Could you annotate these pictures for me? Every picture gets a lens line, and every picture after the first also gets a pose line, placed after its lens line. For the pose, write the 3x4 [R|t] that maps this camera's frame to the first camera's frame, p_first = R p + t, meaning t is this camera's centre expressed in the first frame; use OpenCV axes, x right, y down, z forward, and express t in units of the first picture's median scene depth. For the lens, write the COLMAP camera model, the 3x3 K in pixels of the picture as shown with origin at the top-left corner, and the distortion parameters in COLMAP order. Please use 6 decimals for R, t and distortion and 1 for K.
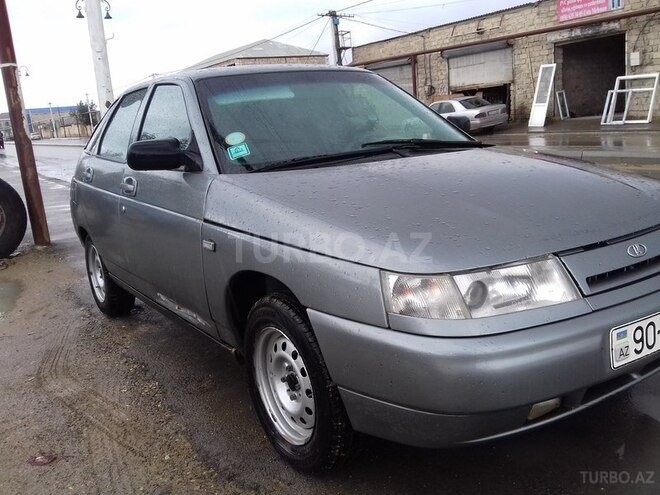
lens RADIAL K [[618.4, 0, 329.9], [0, 618.4, 243.2], [0, 0, 1]] dist [0.009152, 0.000000]
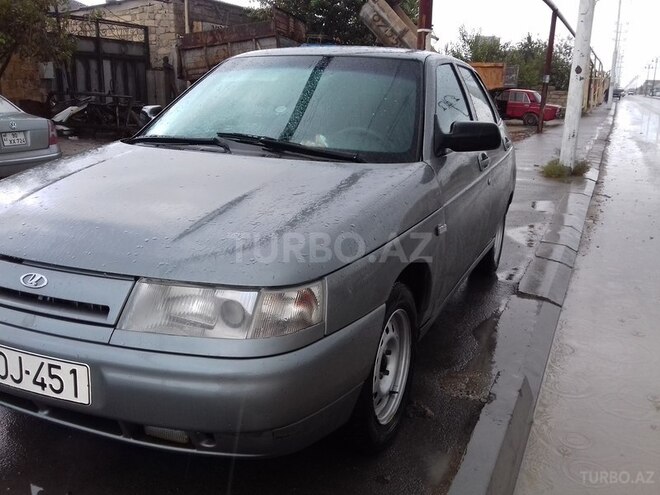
lens RADIAL K [[618.4, 0, 331.1], [0, 618.4, 250.2], [0, 0, 1]] dist [0.009152, 0.000000]
pose [[0.543219, 0.297218, -0.785223, 1.127335], [-0.234271, 0.951756, 0.198185, -0.248395], [0.806245, 0.076297, 0.586642, 0.628883]]
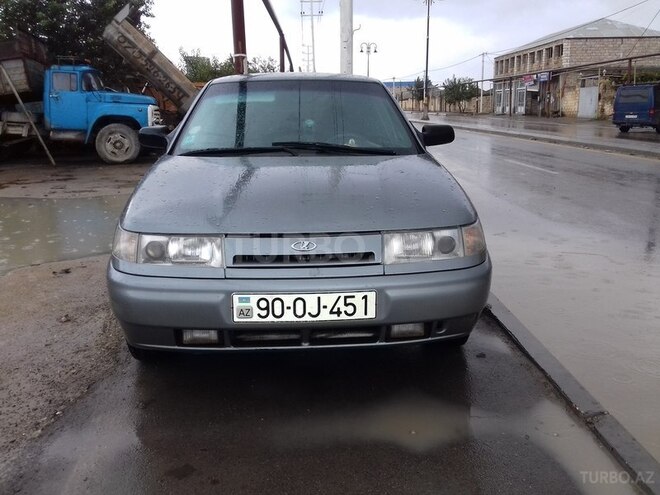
lens RADIAL K [[618.4, 0, 333.7], [0, 618.4, 250.1], [0, 0, 1]] dist [0.009152, 0.000000]
pose [[0.860109, 0.174956, -0.479169, 0.907336], [-0.153275, 0.984576, 0.084363, -0.076174], [0.486538, 0.000883, 0.873659, -0.074130]]
